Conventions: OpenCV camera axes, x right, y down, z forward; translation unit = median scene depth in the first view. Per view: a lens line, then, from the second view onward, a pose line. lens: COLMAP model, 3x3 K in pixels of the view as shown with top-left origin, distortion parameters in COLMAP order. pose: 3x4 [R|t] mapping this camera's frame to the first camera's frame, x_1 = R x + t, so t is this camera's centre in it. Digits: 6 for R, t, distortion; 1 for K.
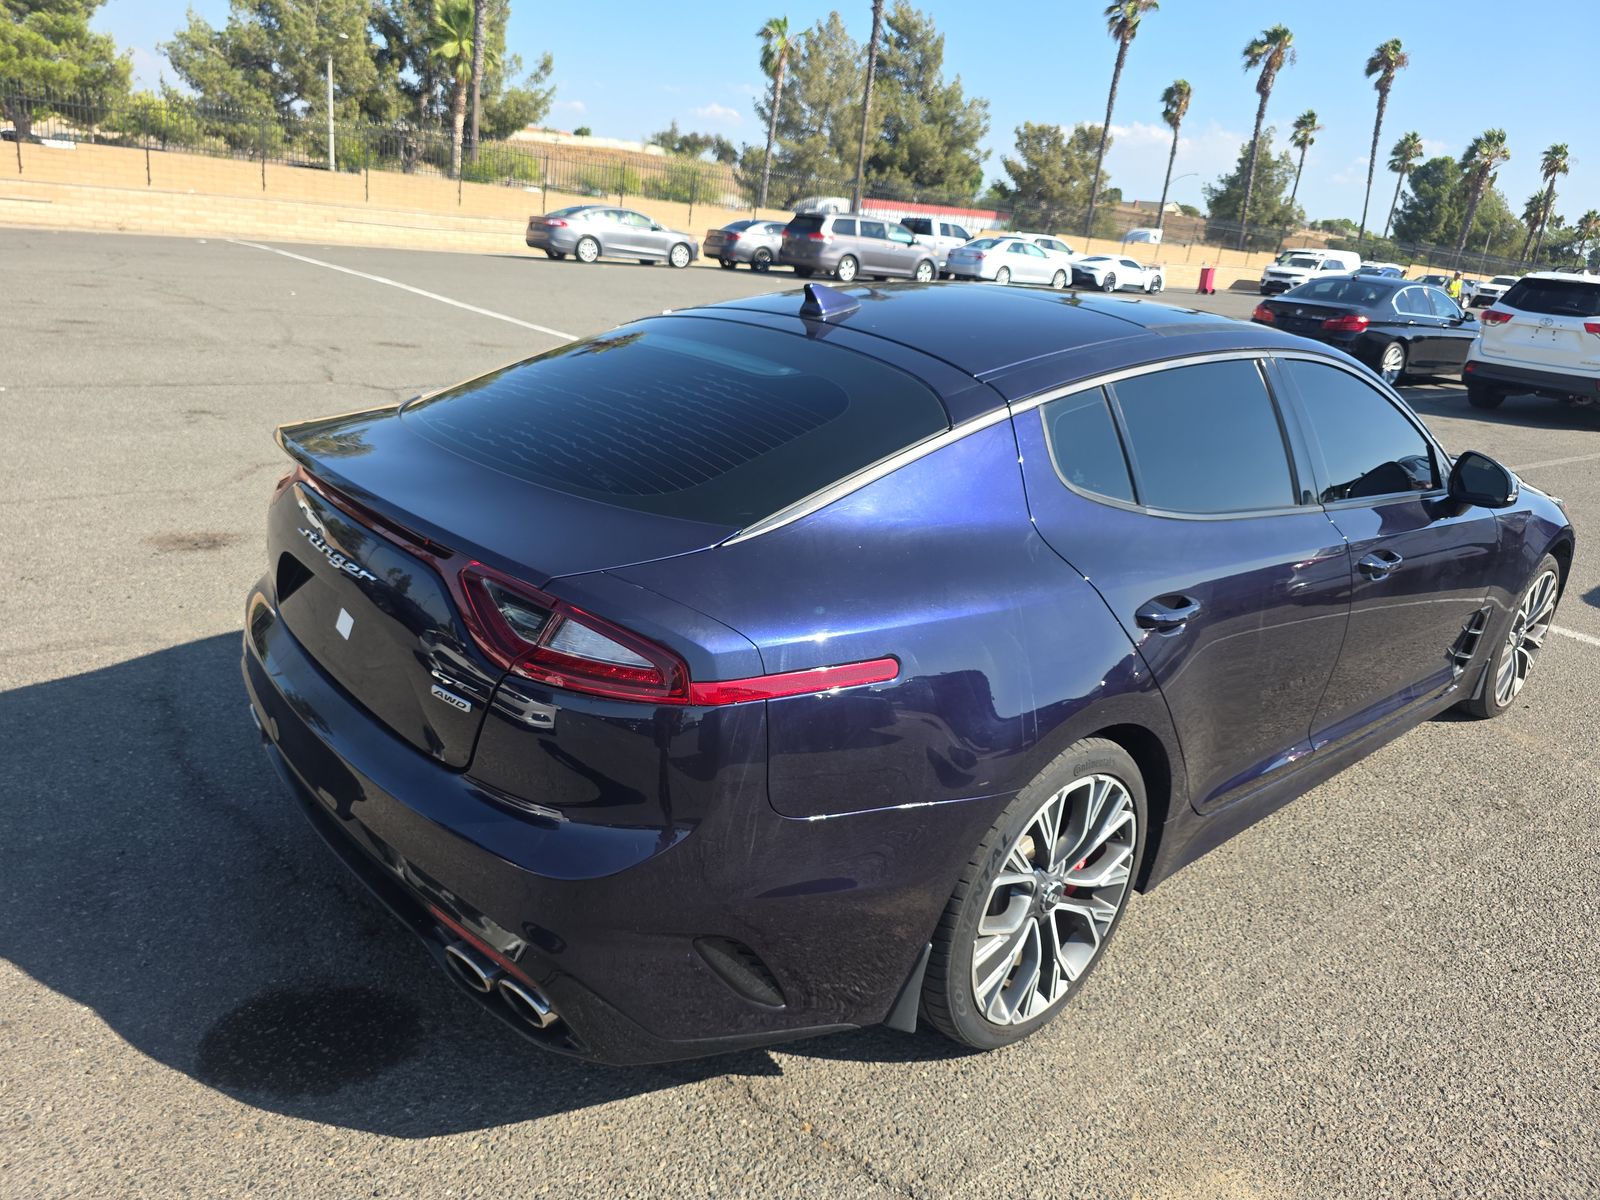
lens RADIAL K [[1085.0, 0, 785.6], [0, 1085.0, 600.5], [0, 0, 1]] dist [0.005487, -0.019708]
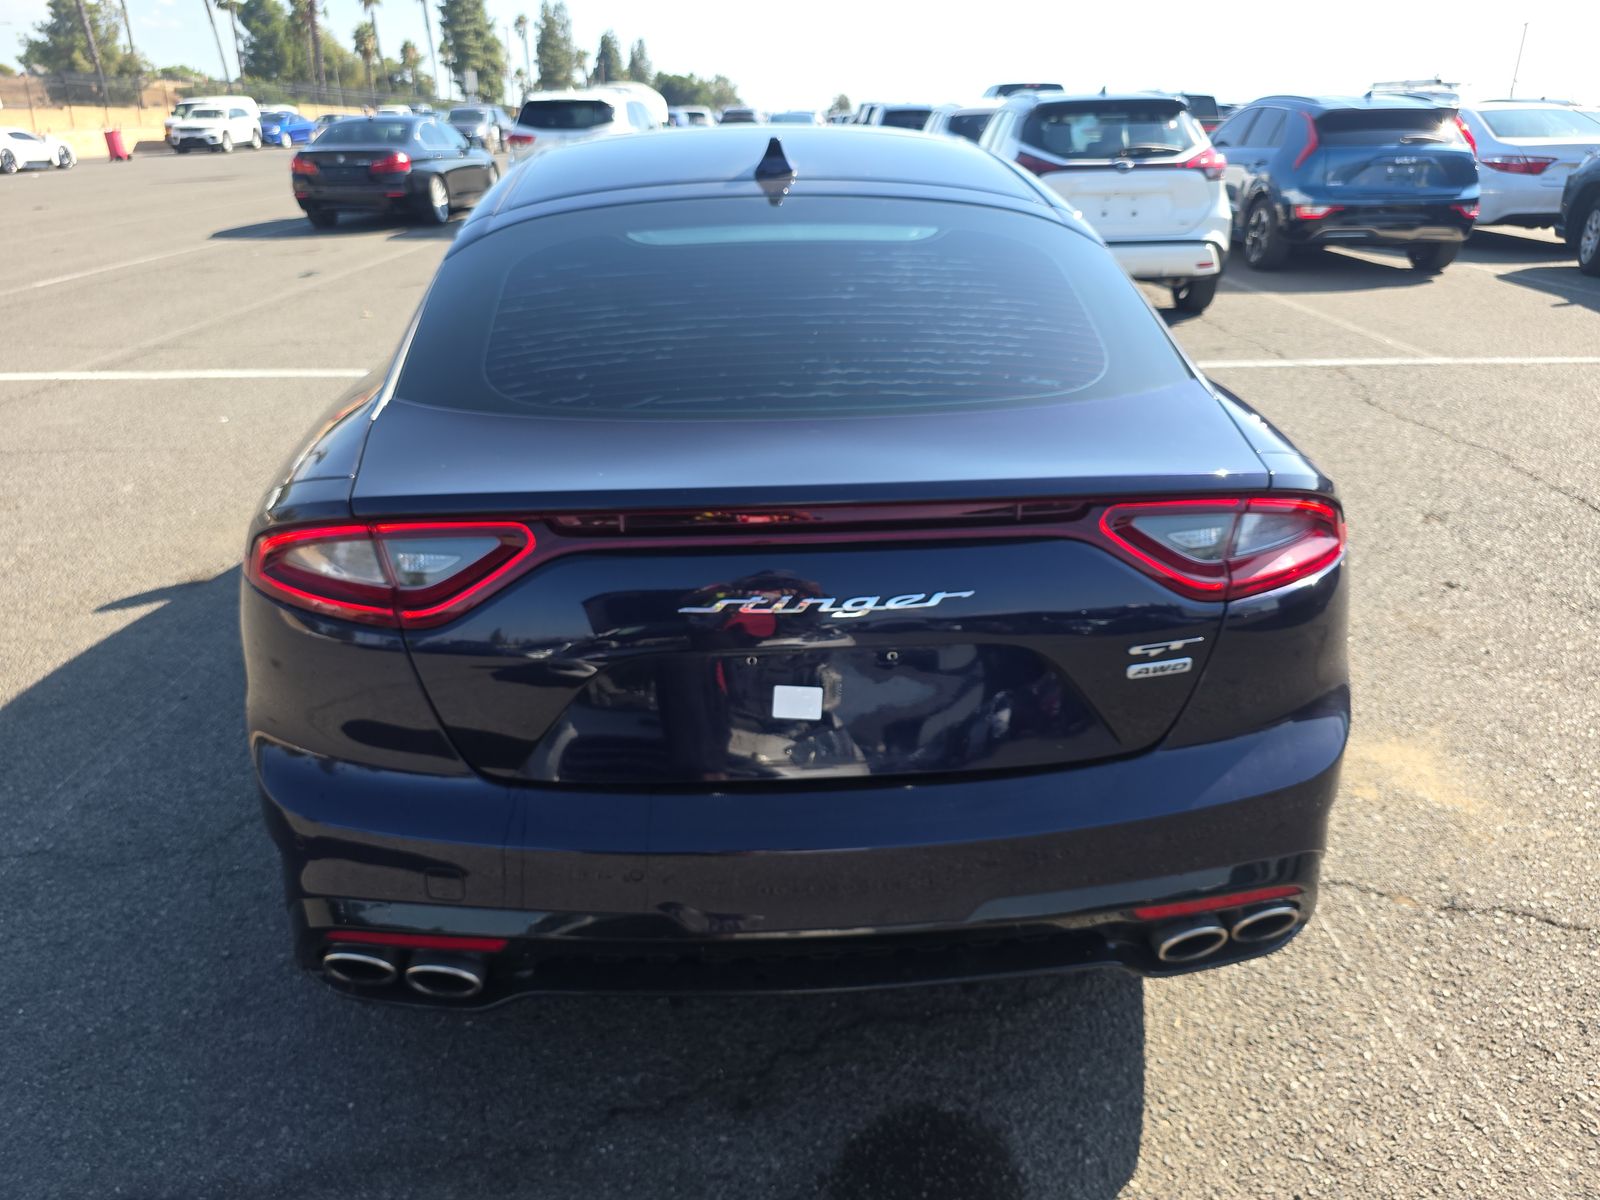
lens RADIAL K [[1085.0, 0, 789.2], [0, 1085.0, 592.2], [0, 0, 1]] dist [0.005487, -0.019708]
pose [[0.598141, -0.401173, 0.693749, -0.046809], [0.318489, 0.913379, 0.253581, -0.011899], [-0.735386, 0.069274, 0.674099, 0.029593]]
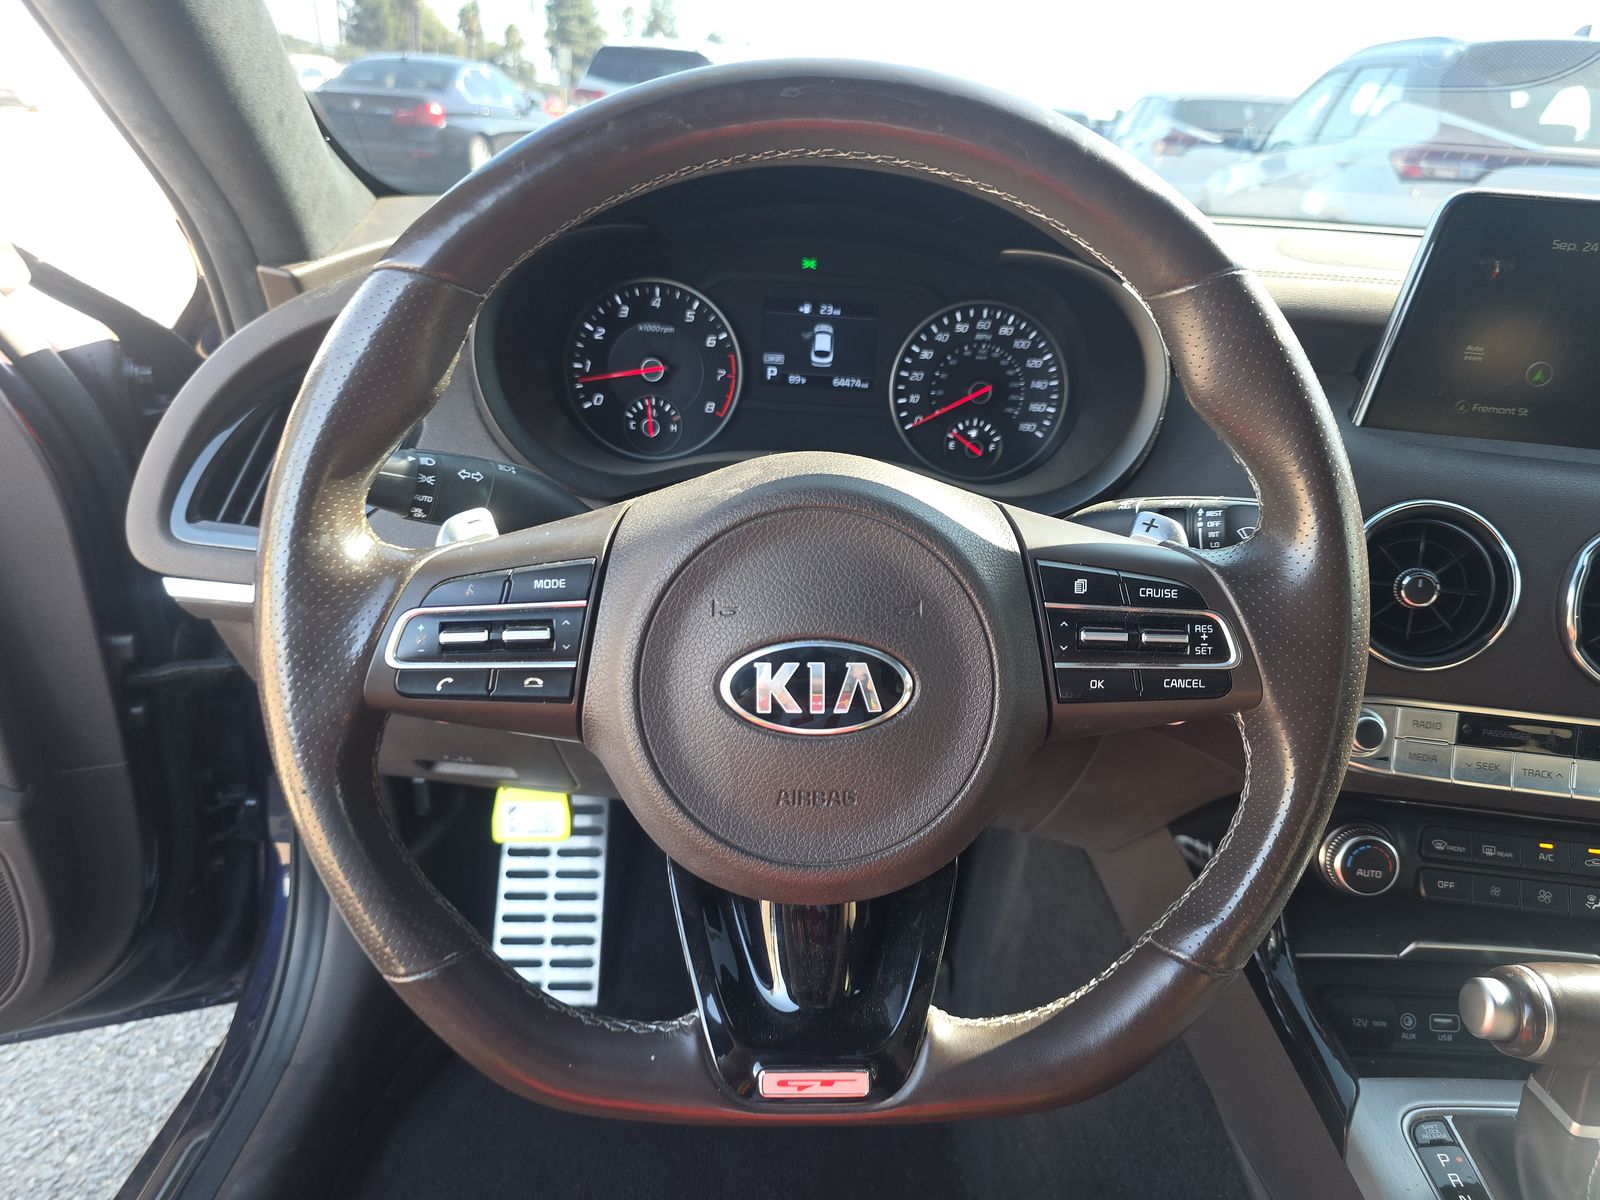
lens RADIAL K [[1085.0, 0, 807.8], [0, 1085.0, 612.2], [0, 0, 1]] dist [0.005487, -0.019708]
pose [[0.654991, -0.348166, 0.670647, 0.021845], [0.243016, 0.937433, 0.249325, -0.018916], [-0.715493, -0.000328, 0.698620, 0.101368]]
